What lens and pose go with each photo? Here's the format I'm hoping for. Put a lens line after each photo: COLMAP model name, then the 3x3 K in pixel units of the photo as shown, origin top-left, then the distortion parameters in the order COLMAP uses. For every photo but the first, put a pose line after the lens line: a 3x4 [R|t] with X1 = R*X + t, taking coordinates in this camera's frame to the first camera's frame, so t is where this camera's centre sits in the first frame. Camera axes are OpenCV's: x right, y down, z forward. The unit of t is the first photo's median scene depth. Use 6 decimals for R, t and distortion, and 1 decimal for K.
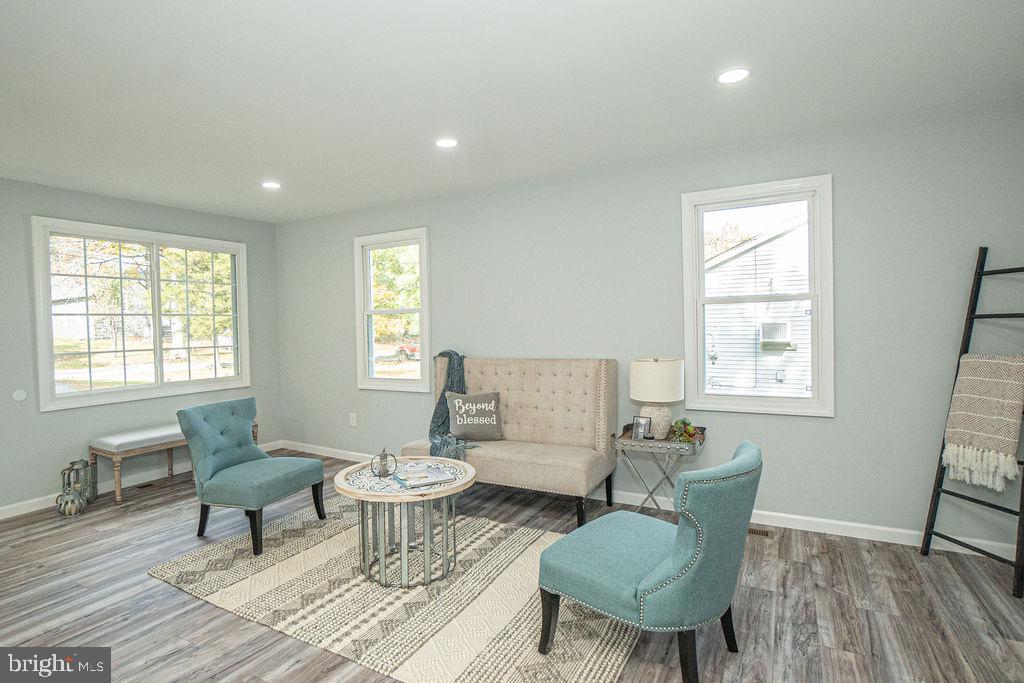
lens RADIAL K [[526.3, 0, 484.0], [0, 526.3, 341.2], [0, 0, 1]] dist [-0.048428, 0.027669]
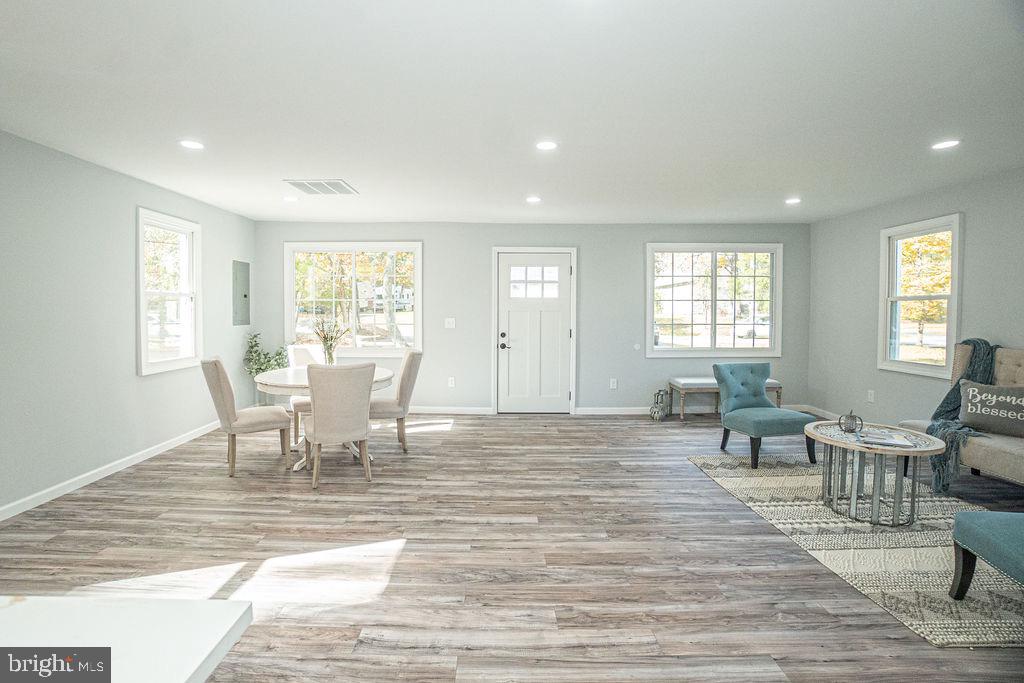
lens RADIAL K [[476.3, 0, 496.6], [0, 476.3, 325.0], [0, 0, 1]] dist [-0.071762, 0.026377]
pose [[0.502807, 0.046638, -0.863140, 0.261446], [-0.033879, 0.998839, 0.034235, -0.008327], [0.863734, 0.012028, 0.503804, -0.241686]]
